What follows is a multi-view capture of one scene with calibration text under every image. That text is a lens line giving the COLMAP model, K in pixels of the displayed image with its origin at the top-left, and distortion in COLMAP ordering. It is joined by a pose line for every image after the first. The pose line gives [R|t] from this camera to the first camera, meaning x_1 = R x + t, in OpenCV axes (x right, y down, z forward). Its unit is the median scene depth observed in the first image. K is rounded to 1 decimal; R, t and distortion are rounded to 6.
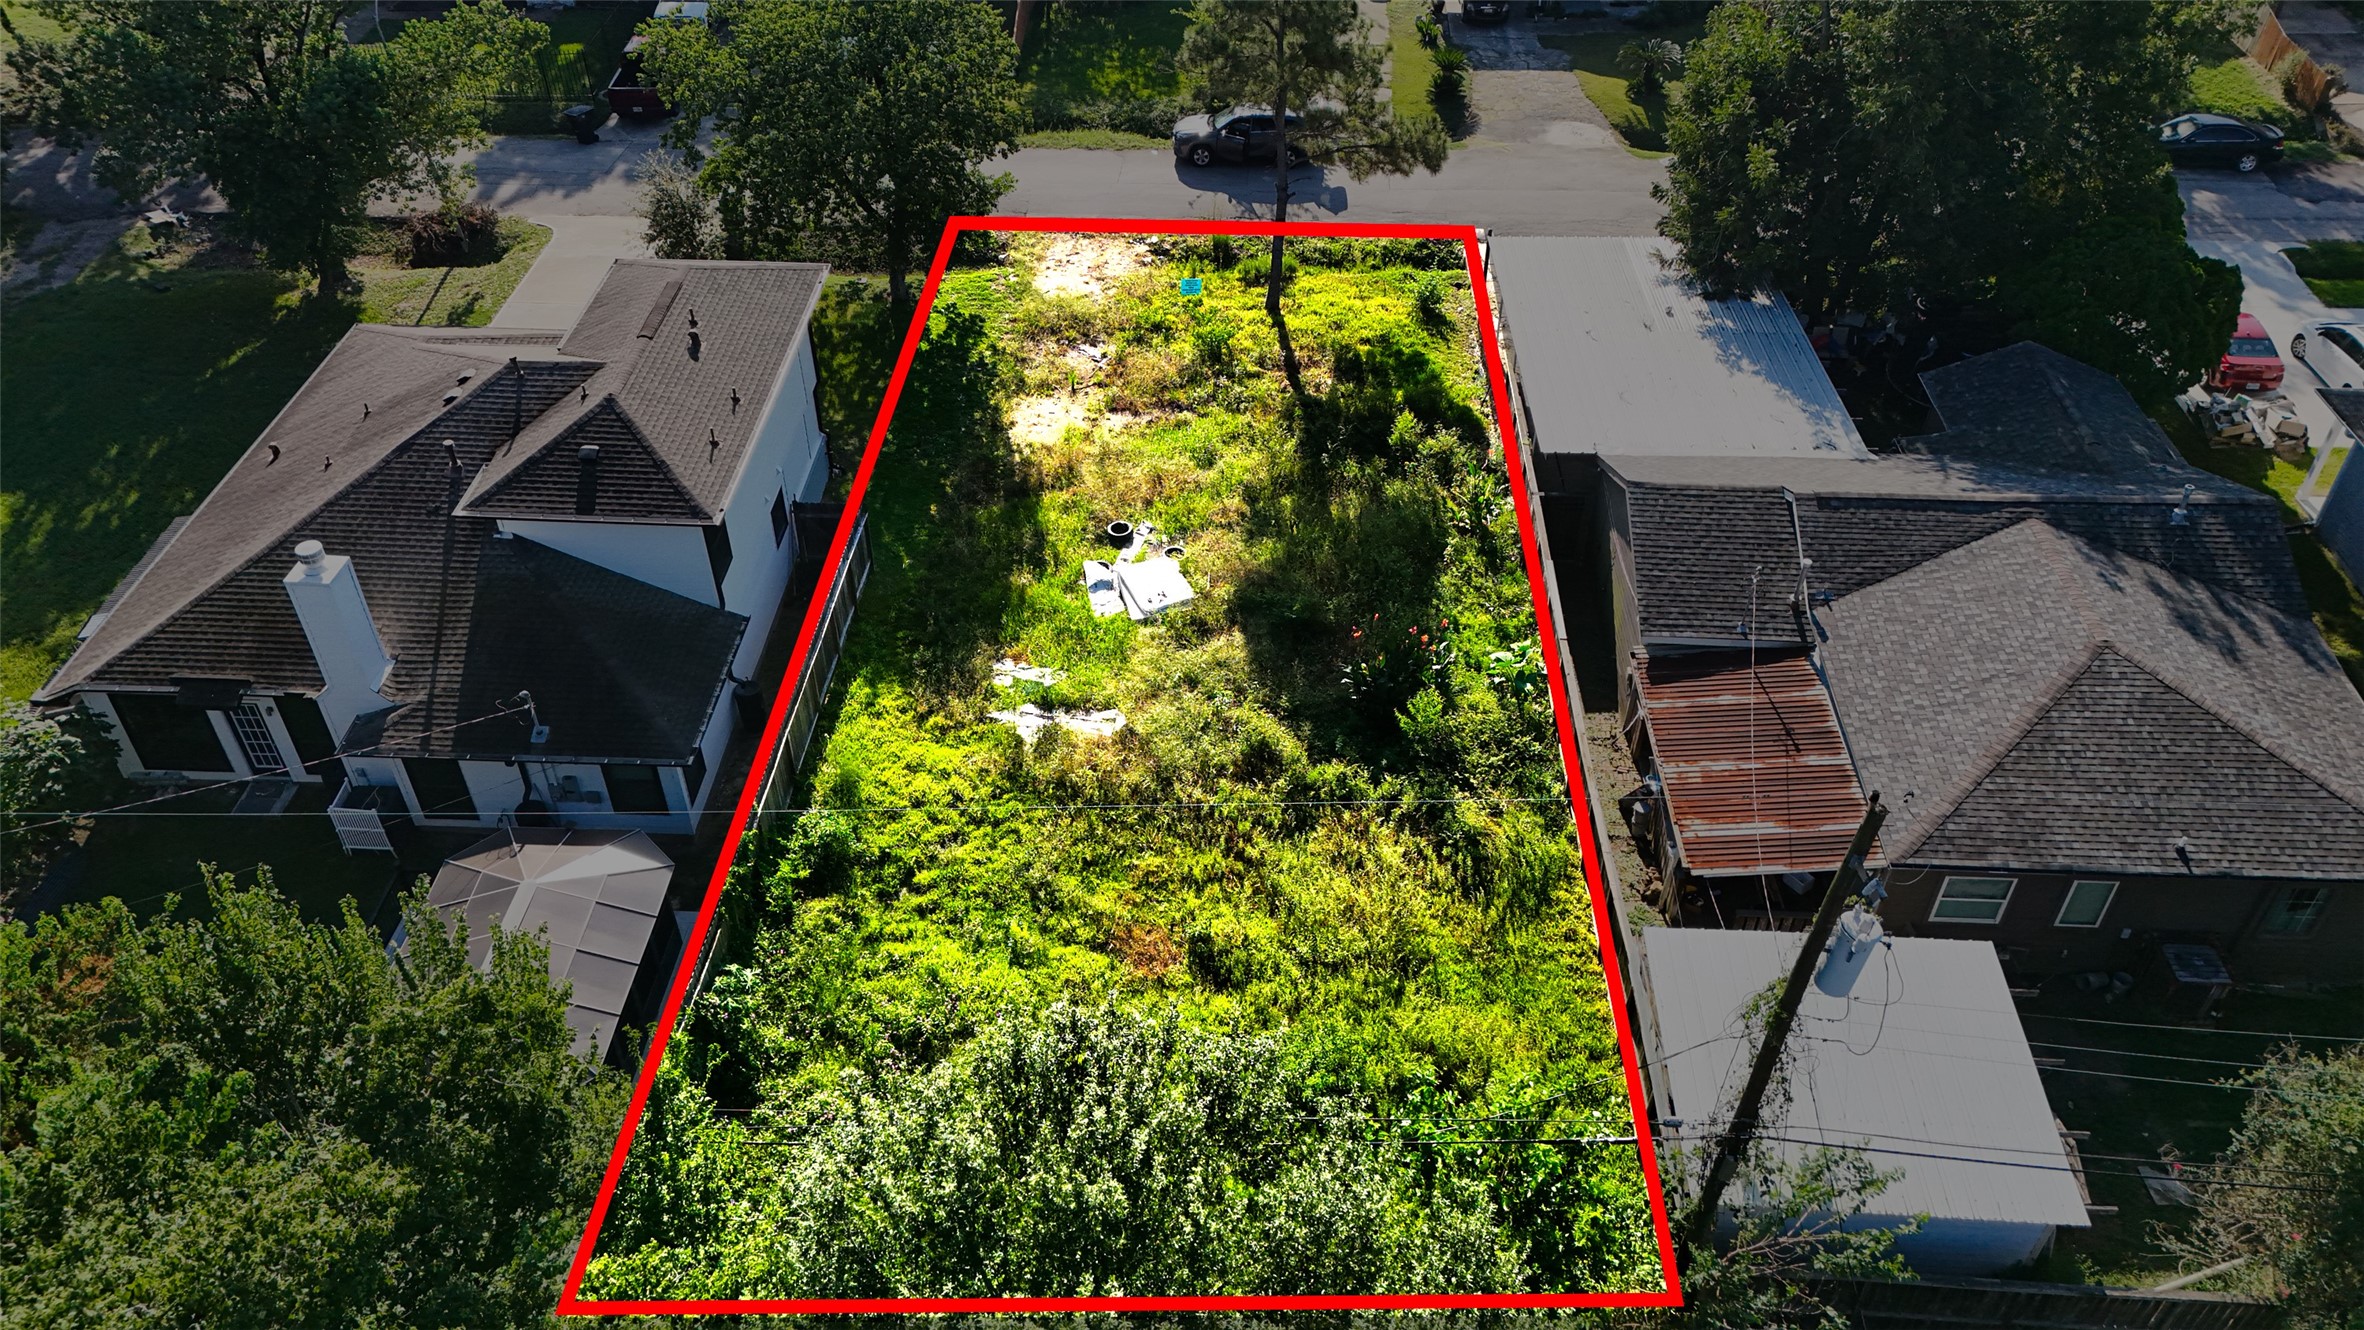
lens RADIAL K [[1745.3, 0, 1182.0], [0, 1745.3, 665.0], [0, 0, 1]] dist [0.088881, -0.085185]
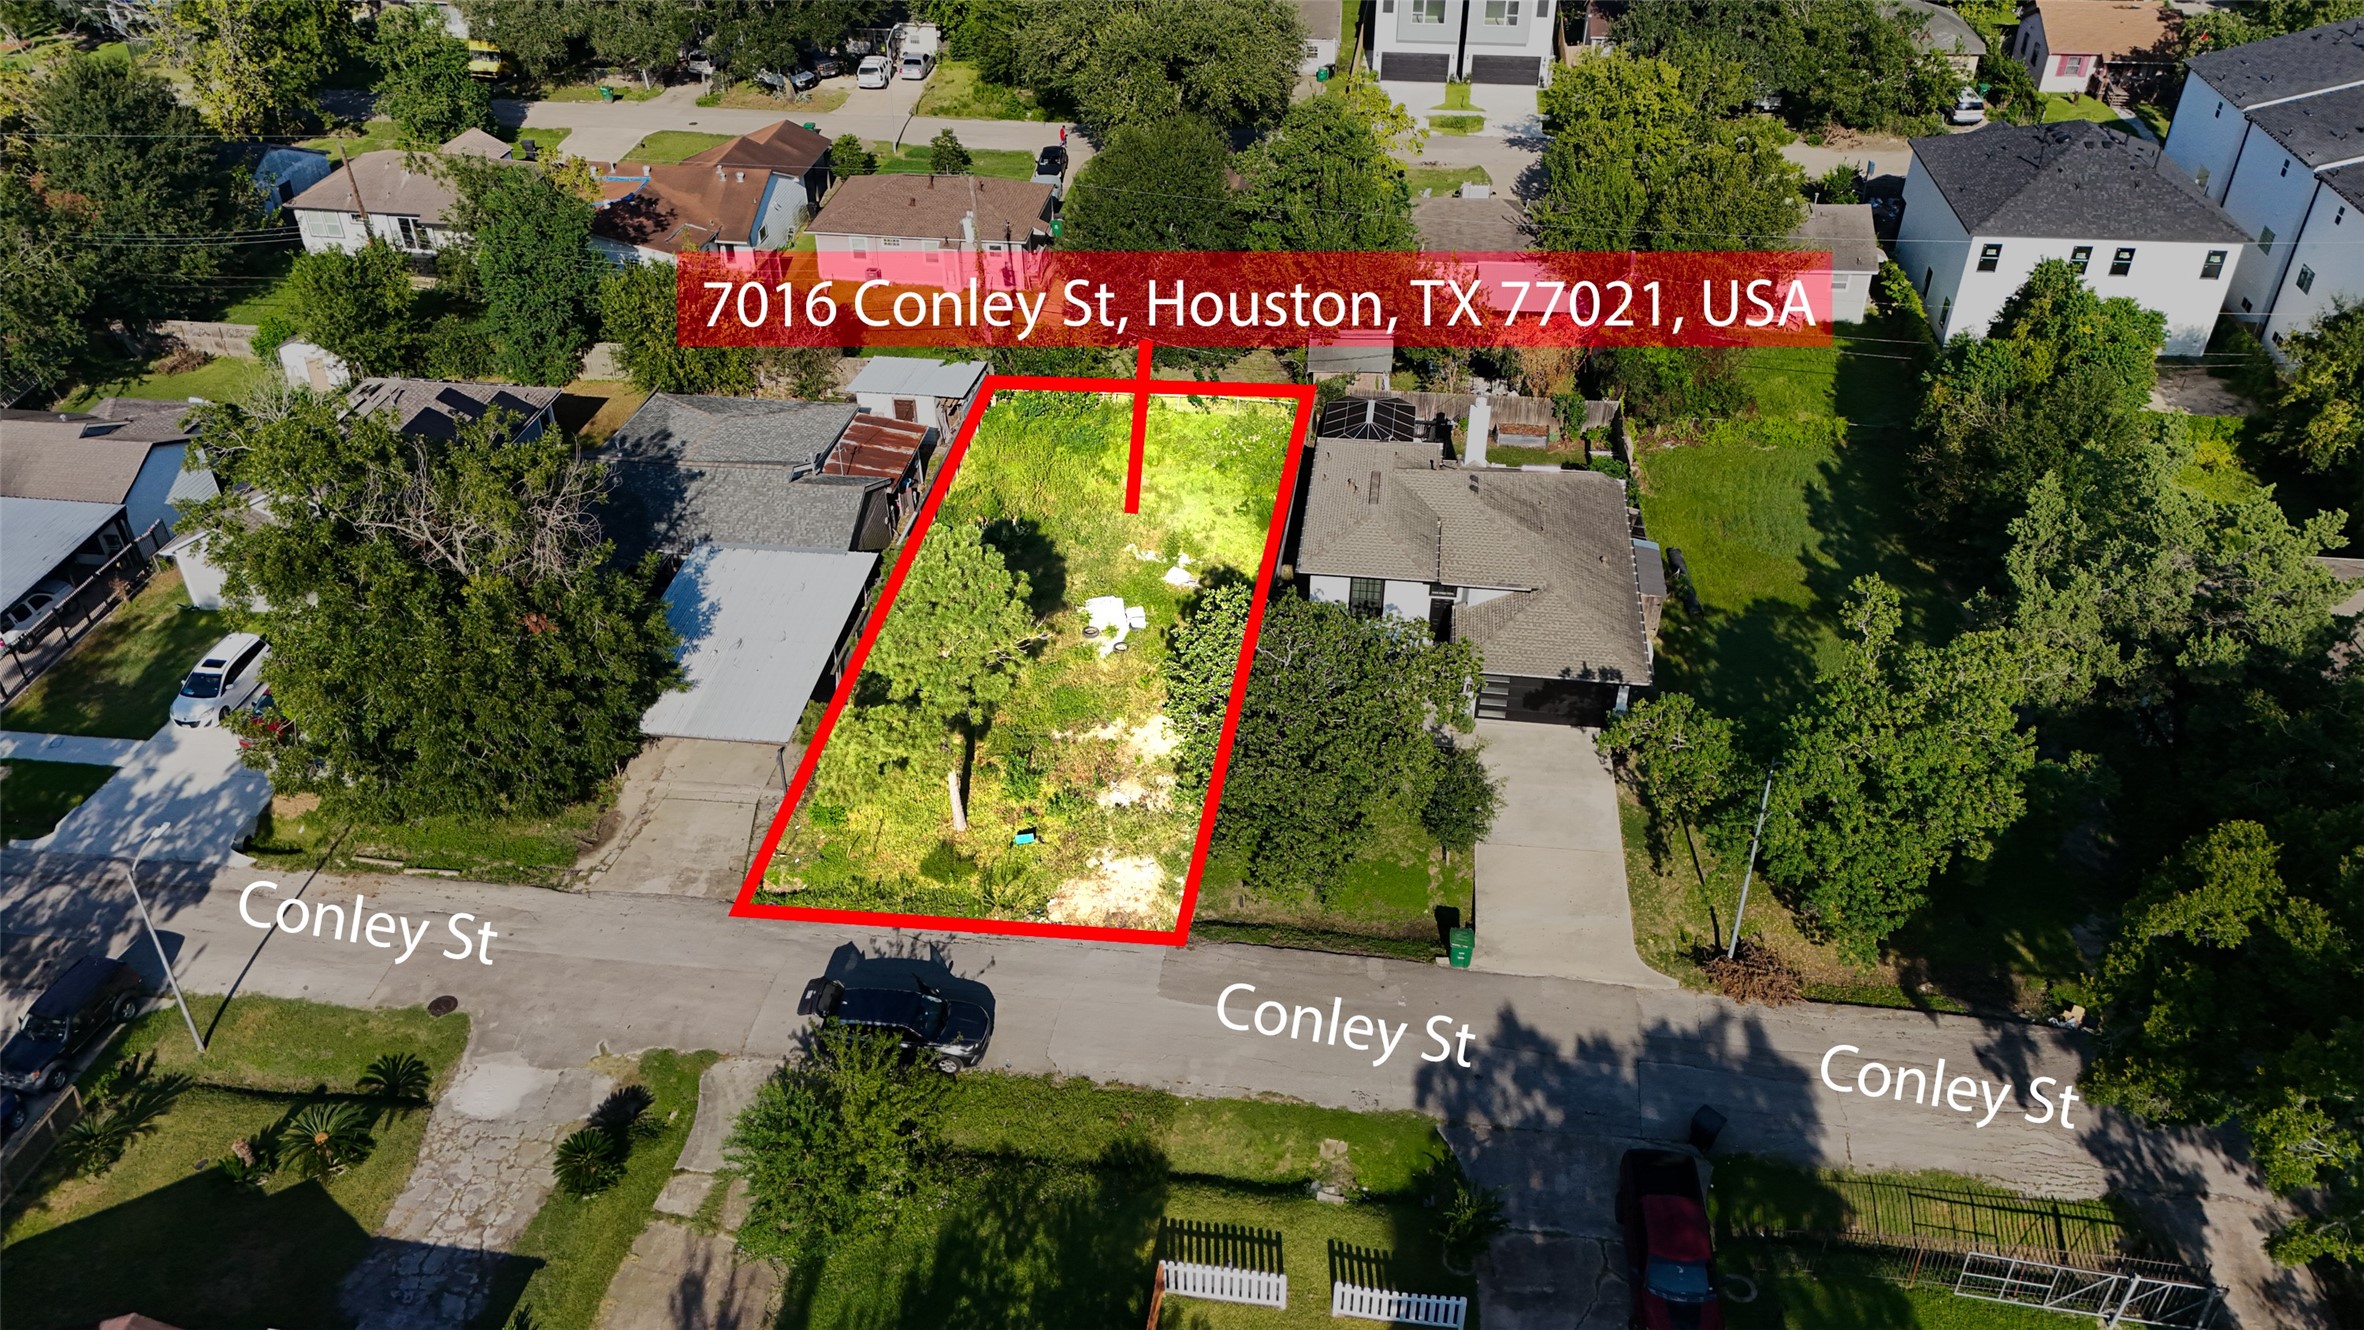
lens RADIAL K [[1745.3, 0, 1182.0], [0, 1745.3, 665.0], [0, 0, 1]] dist [0.088881, -0.085185]
pose [[-0.995712, -0.046390, 0.080041, -0.236487], [0.065210, 0.261760, 0.962928, -1.734098], [-0.065621, 0.964017, -0.257612, 1.533378]]
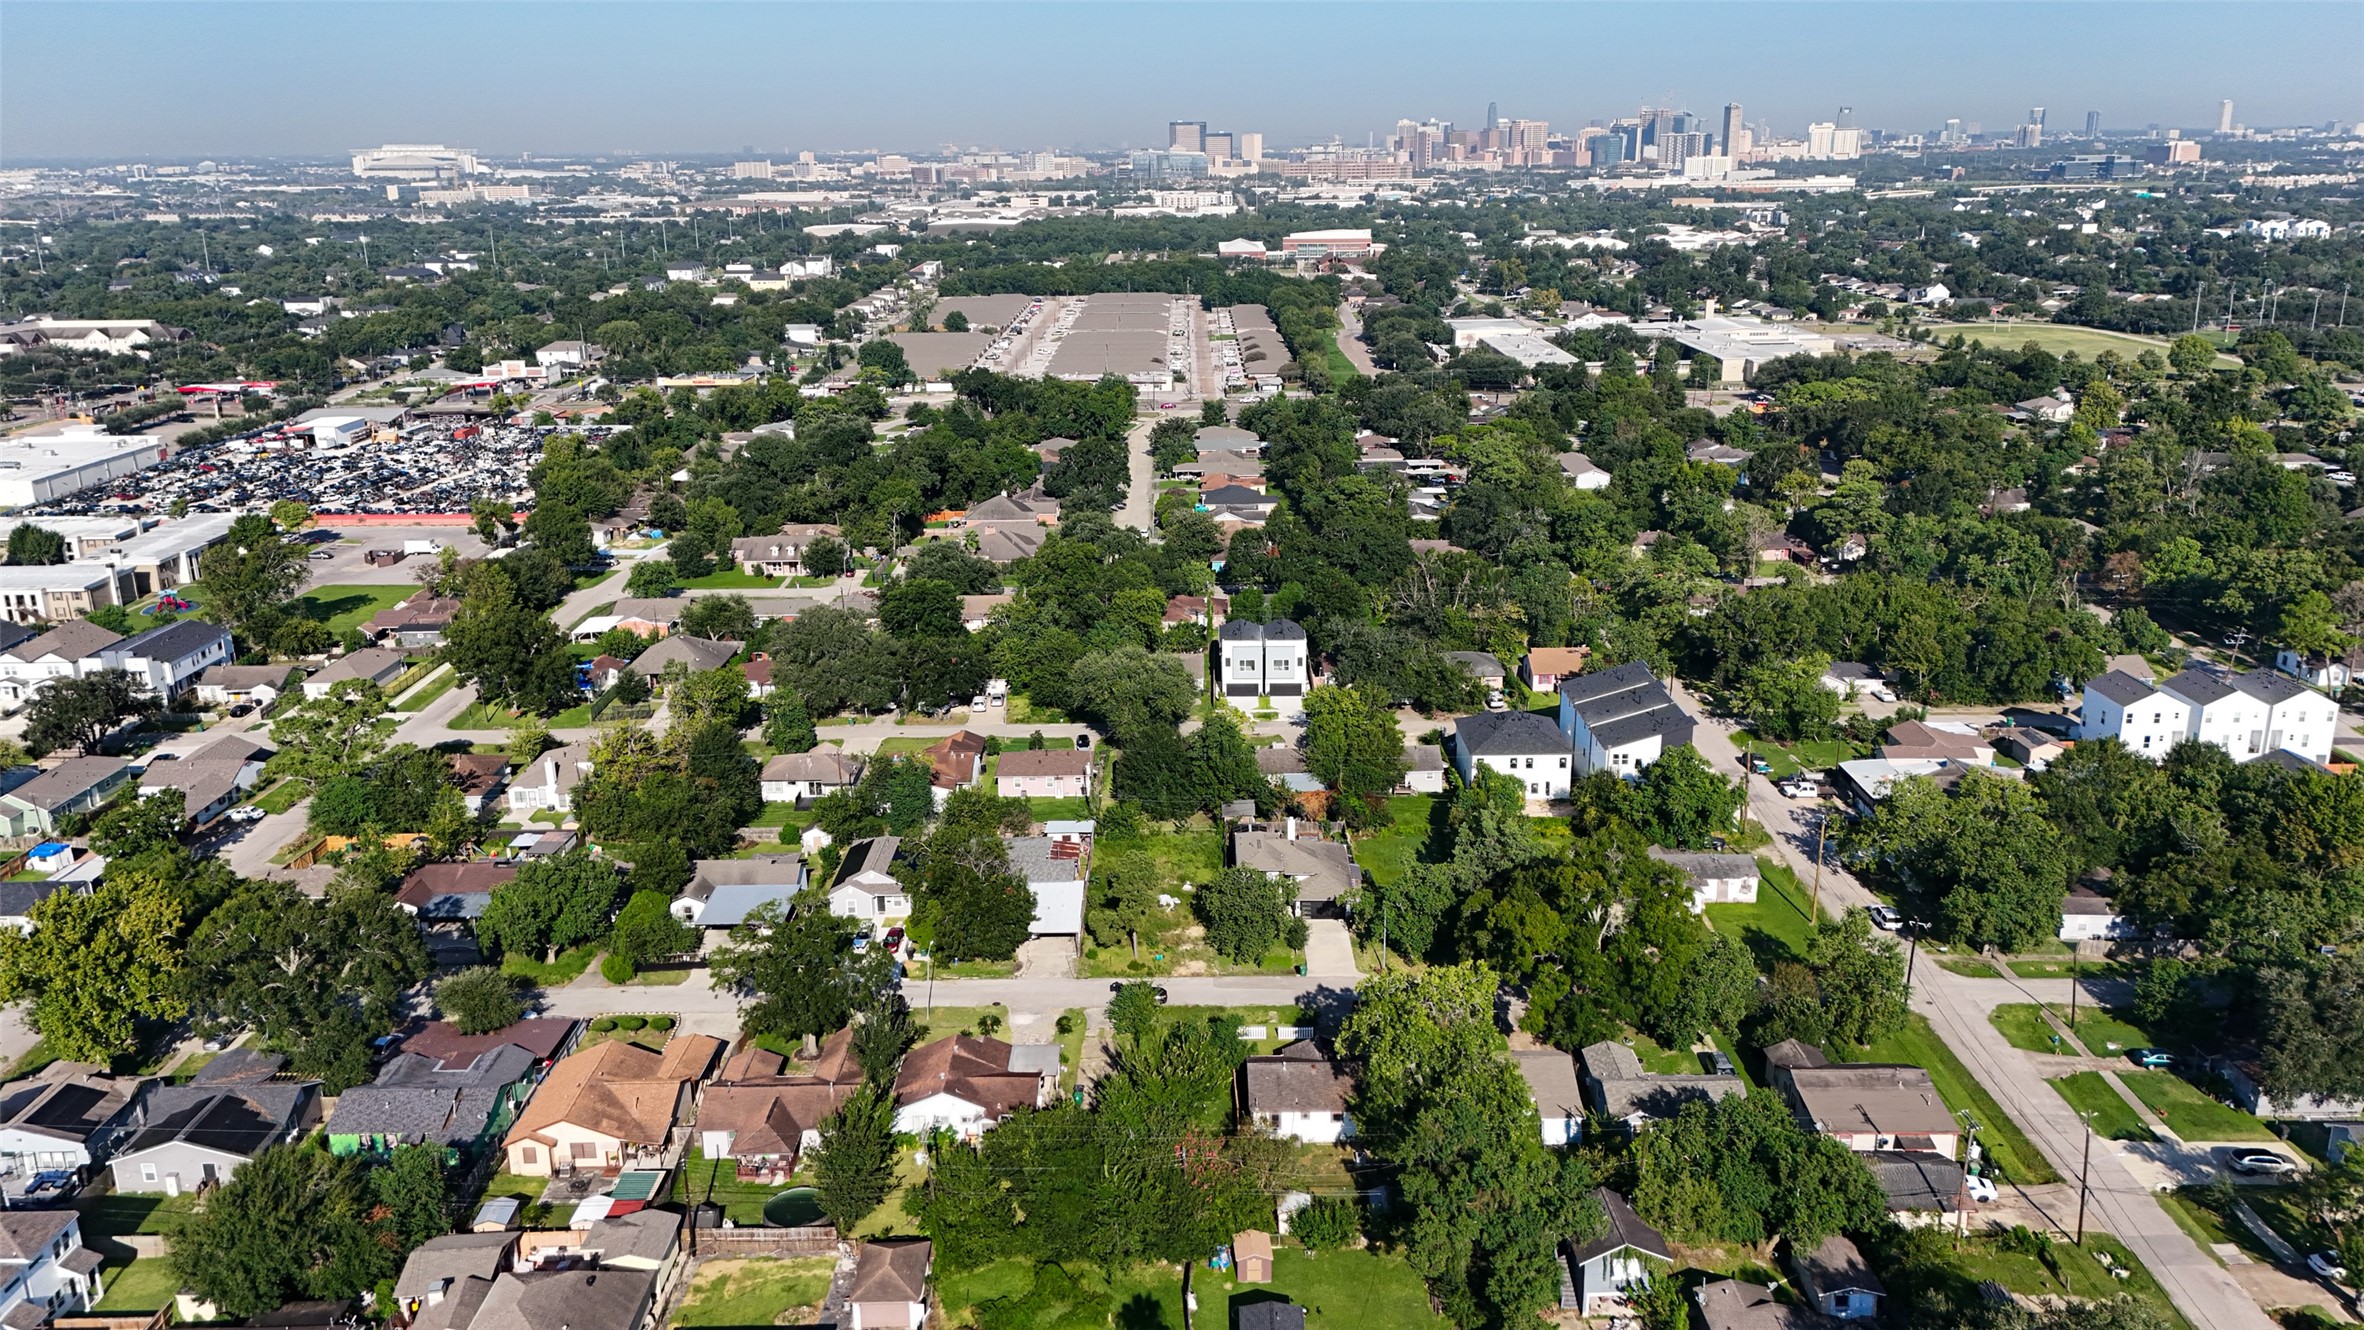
lens RADIAL K [[1728.4, 0, 1182.0], [0, 1728.4, 665.0], [0, 0, 1]] dist [0.083239, -0.085249]
pose [[-0.999384, 0.022343, -0.027055, 0.051671], [-0.010532, 0.544502, 0.838693, -4.429928], [0.033471, 0.838462, -0.543931, 3.098017]]
